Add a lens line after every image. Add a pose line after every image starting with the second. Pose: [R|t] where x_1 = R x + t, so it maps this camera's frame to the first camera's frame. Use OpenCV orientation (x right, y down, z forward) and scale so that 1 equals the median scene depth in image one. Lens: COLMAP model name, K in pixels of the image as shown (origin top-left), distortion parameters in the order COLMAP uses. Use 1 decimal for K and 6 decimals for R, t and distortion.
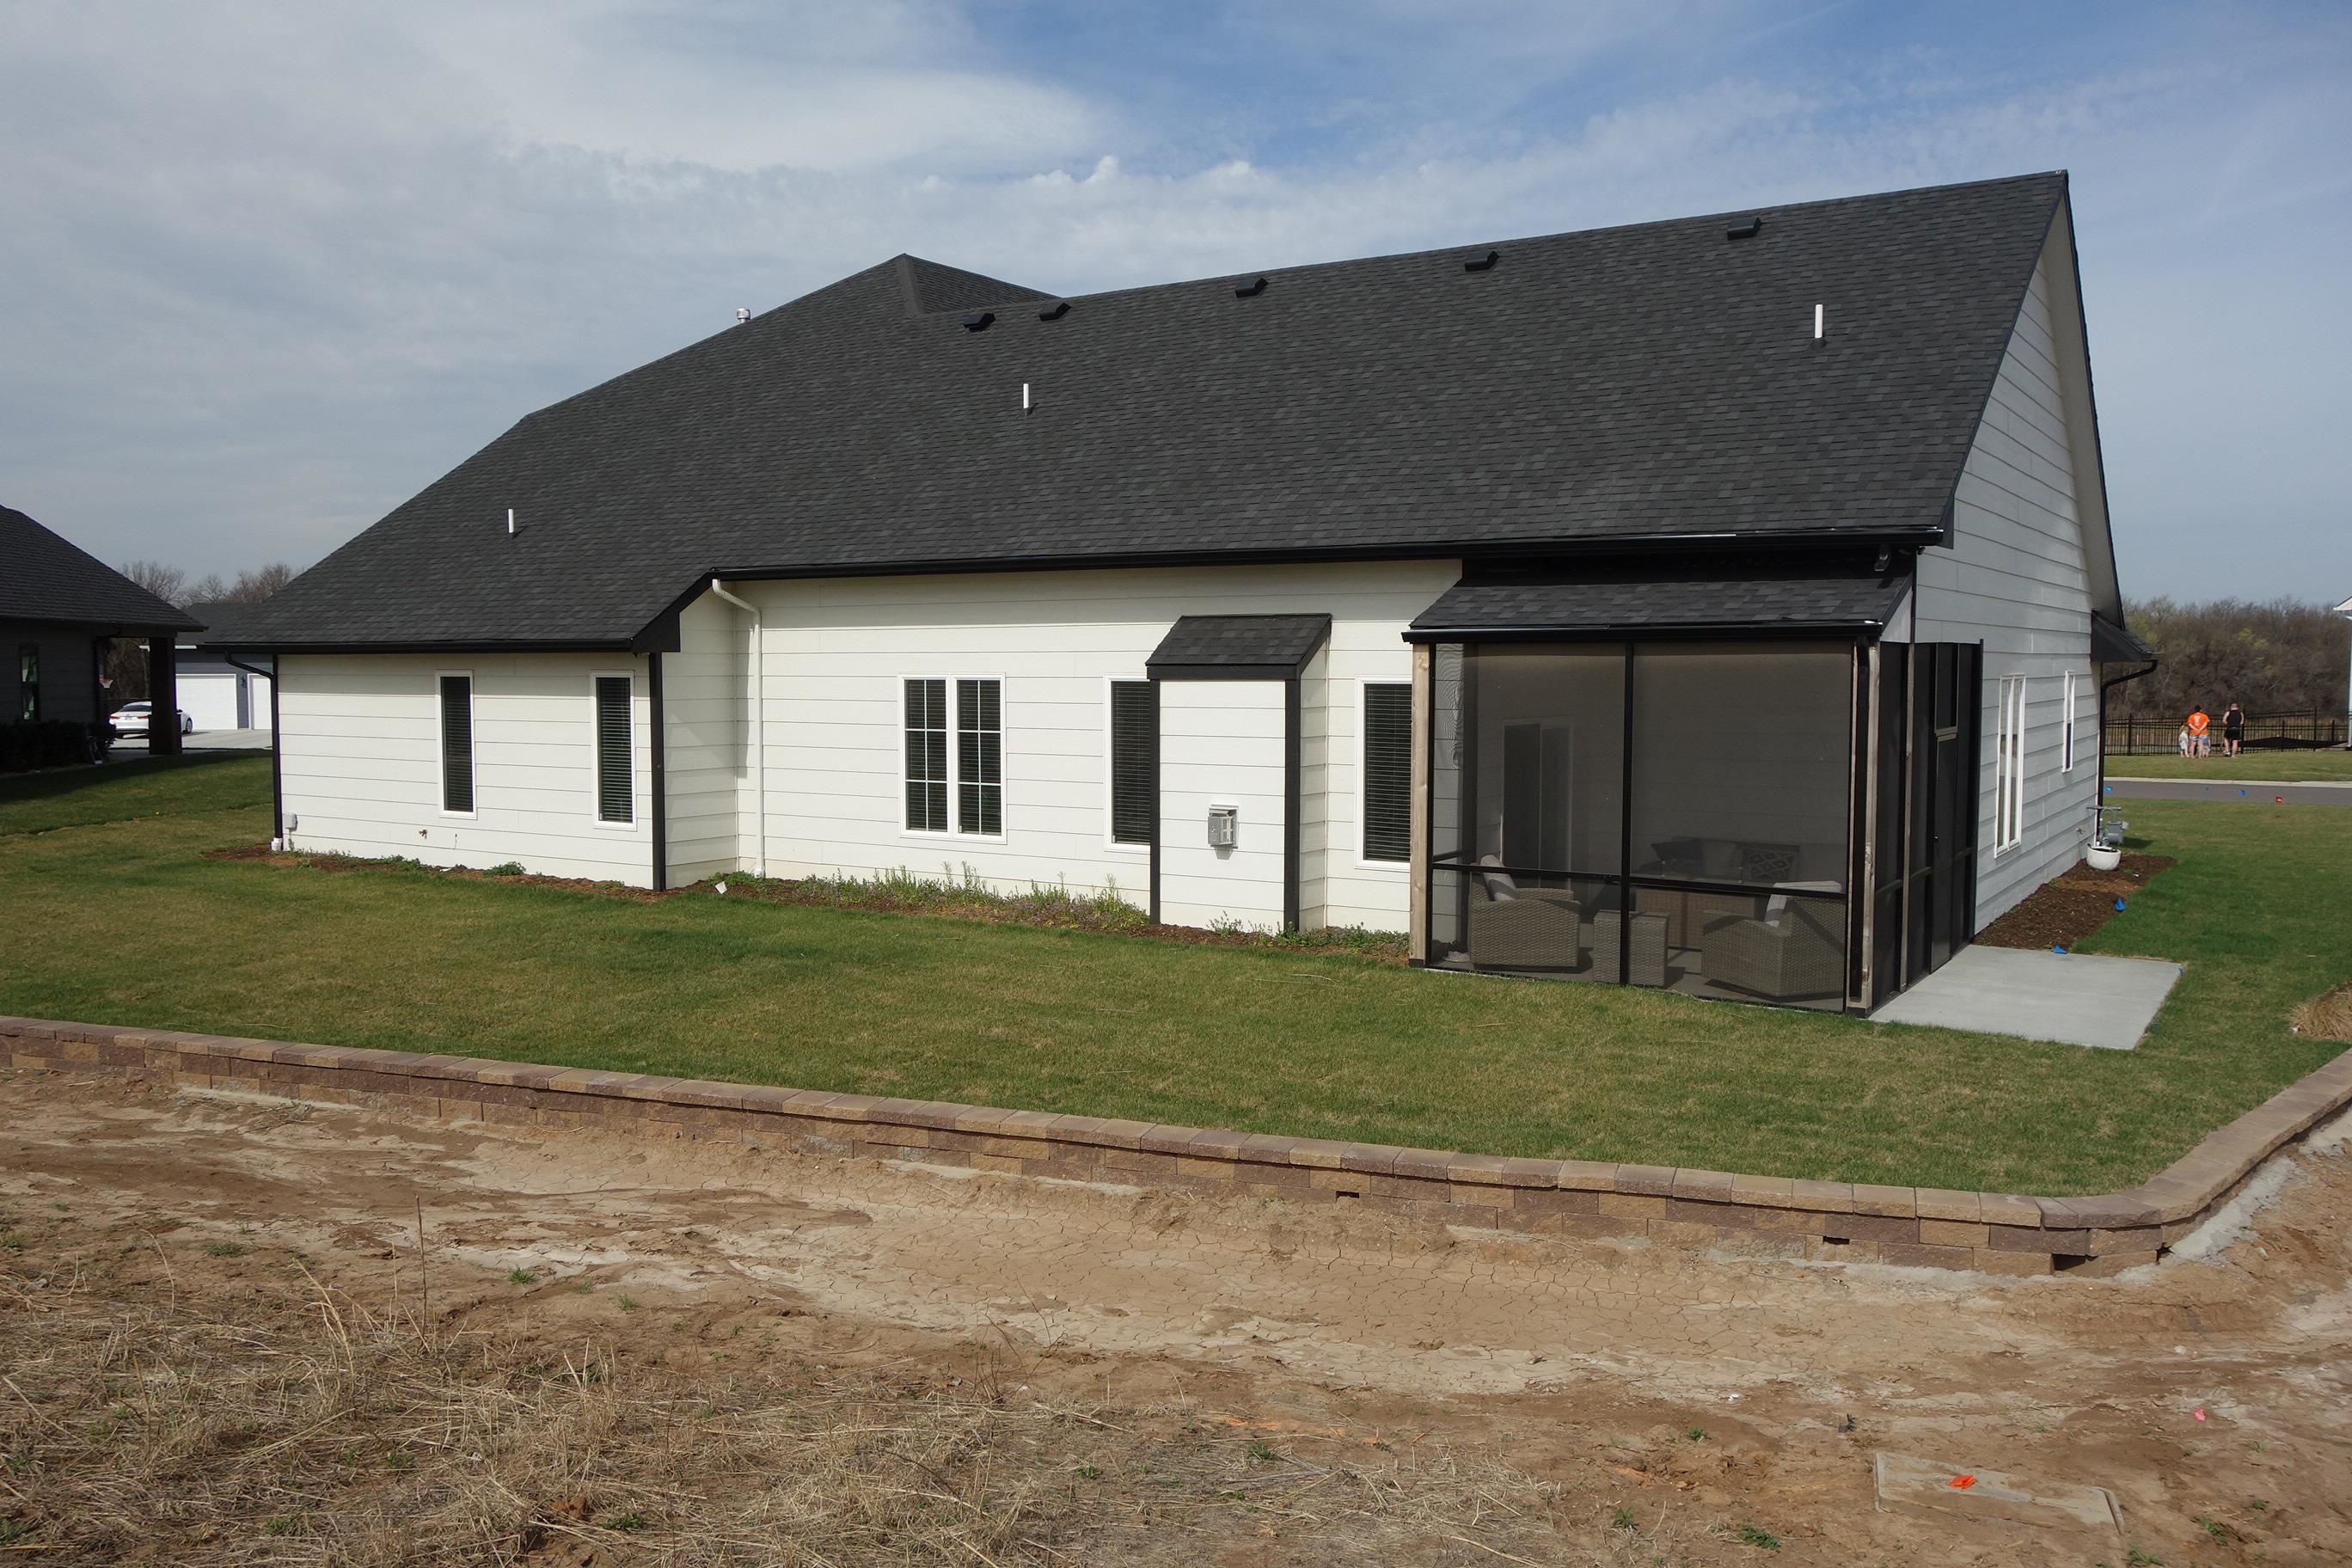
lens RADIAL K [[1835.1, 0, 1176.0], [0, 1835.1, 784.0], [0, 0, 1]] dist [-0.035911, 0.003245]
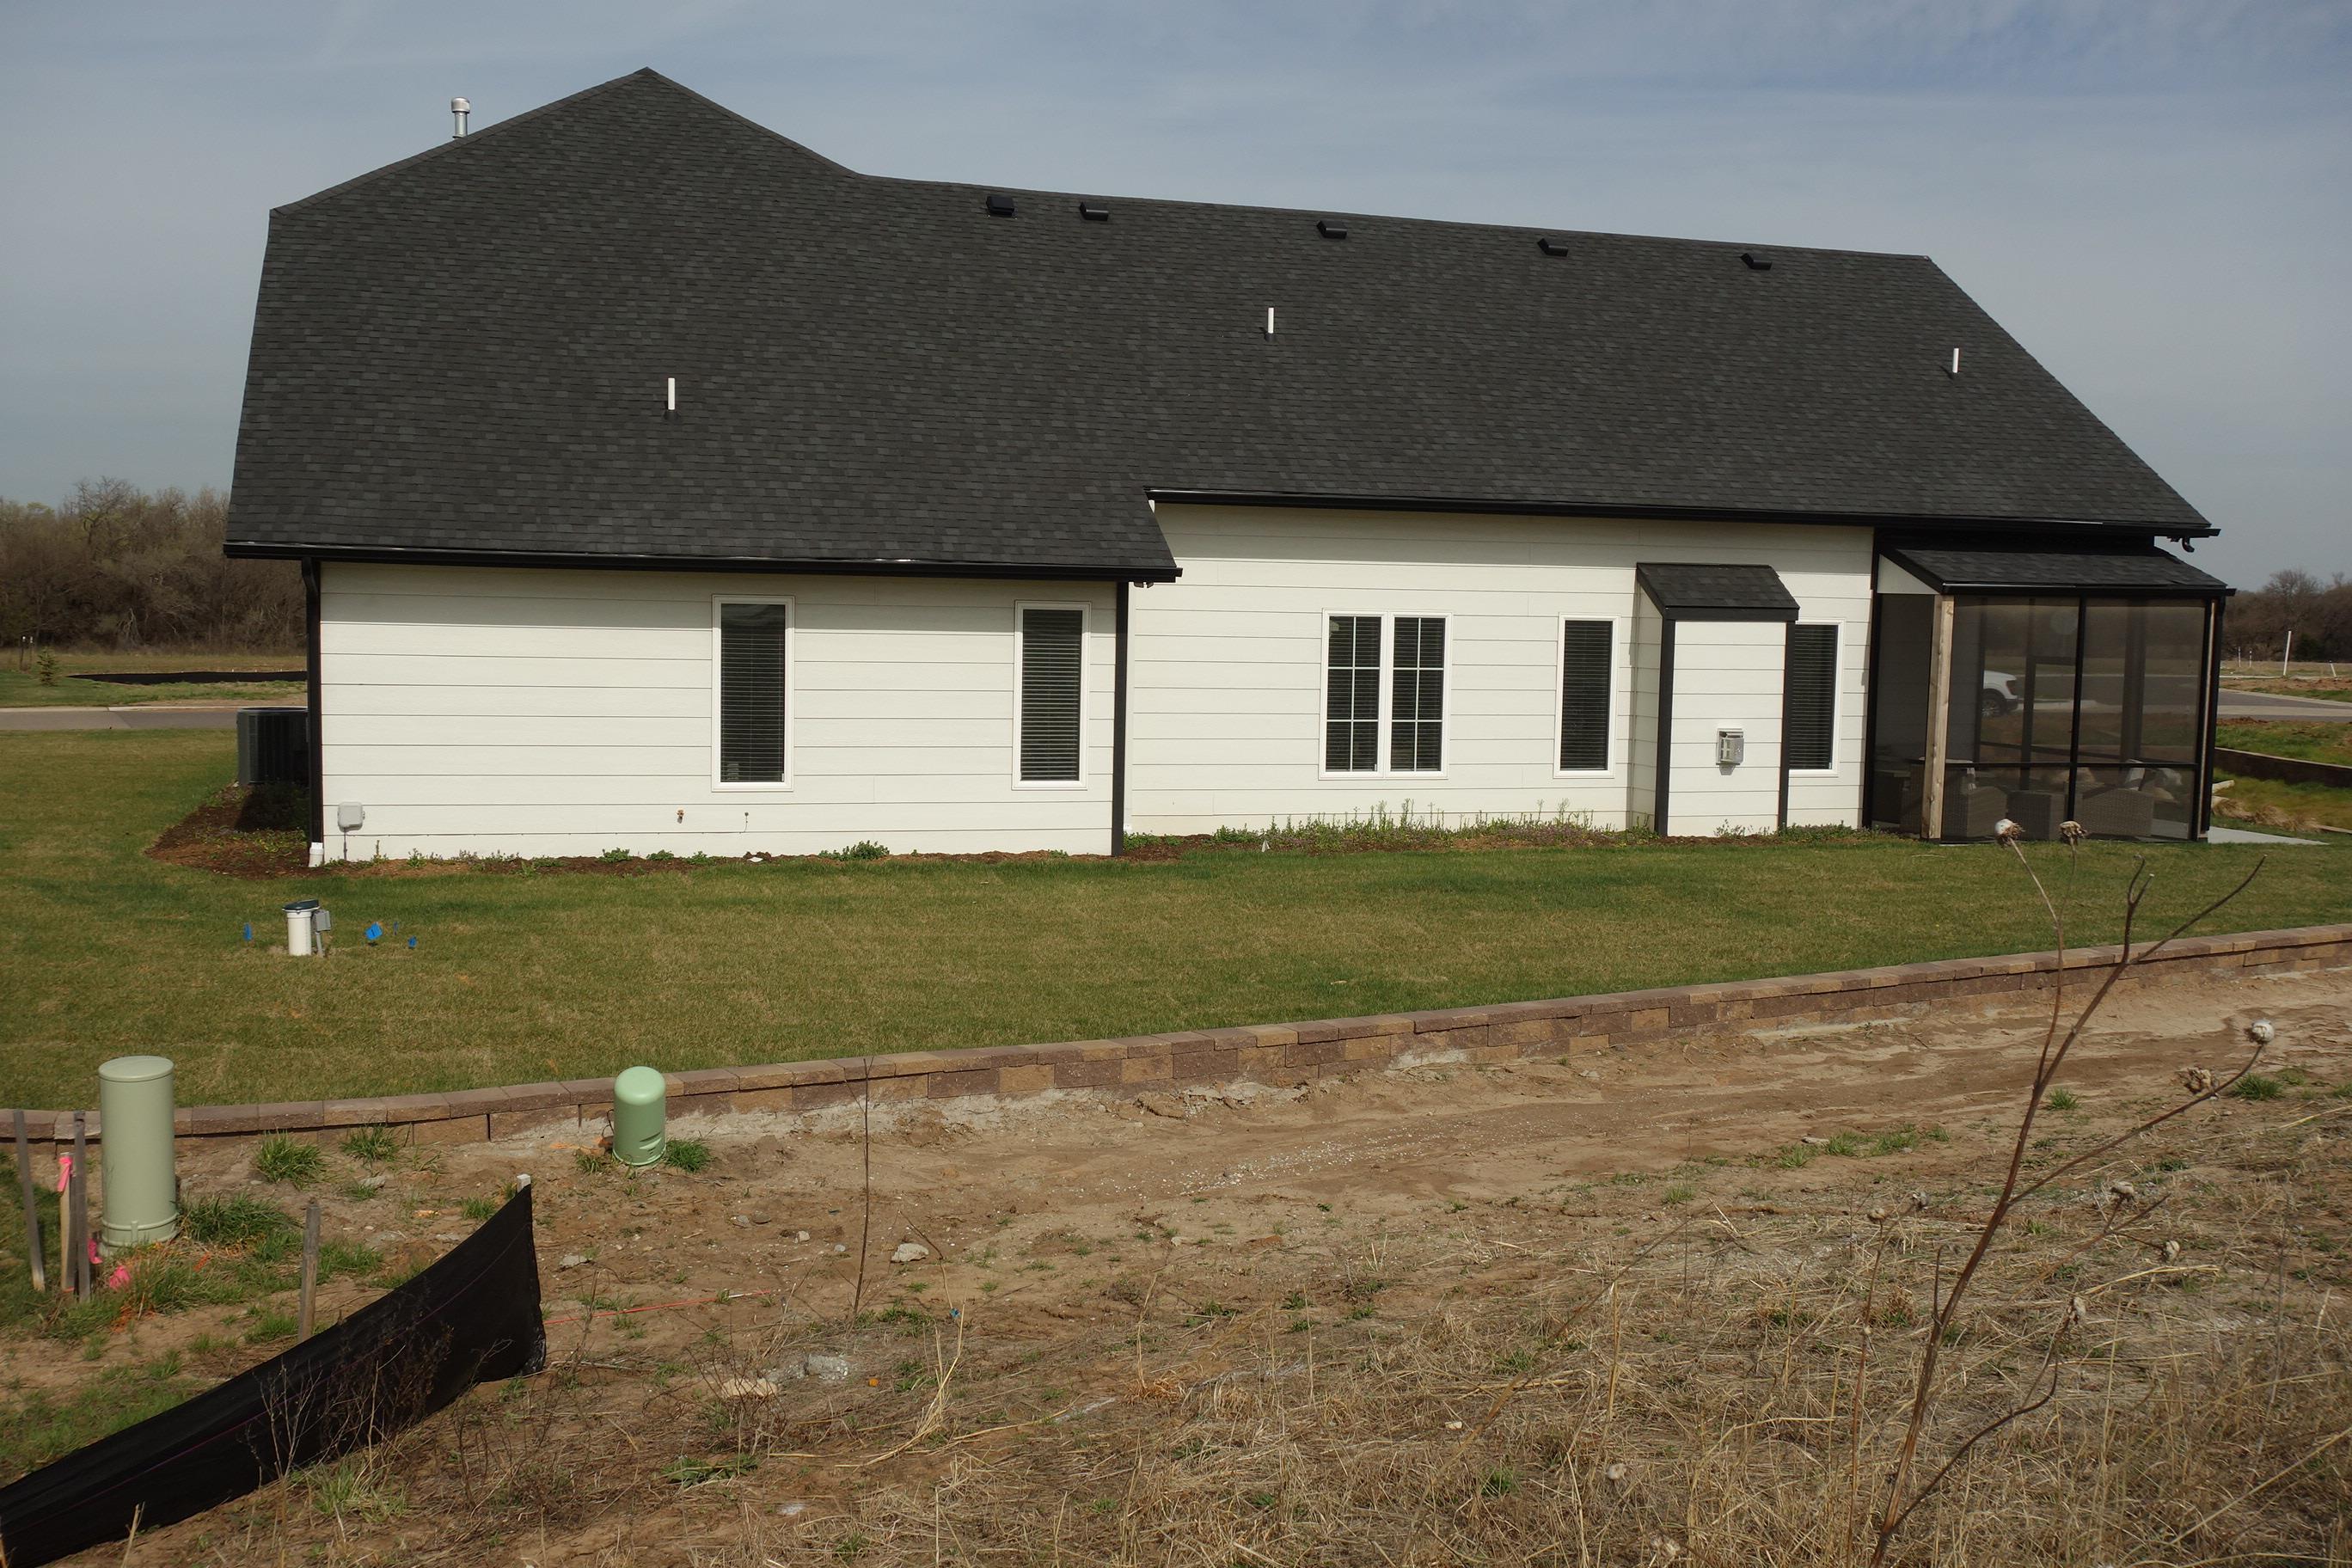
lens RADIAL K [[2121.1, 0, 1176.0], [0, 2121.1, 784.0], [0, 0, 1]] dist [-0.030299, -0.004815]
pose [[0.667052, -0.048348, 0.743441, -1.061622], [0.034223, 0.998827, 0.034249, -0.009877], [-0.744225, 0.002597, 0.667924, 0.321491]]
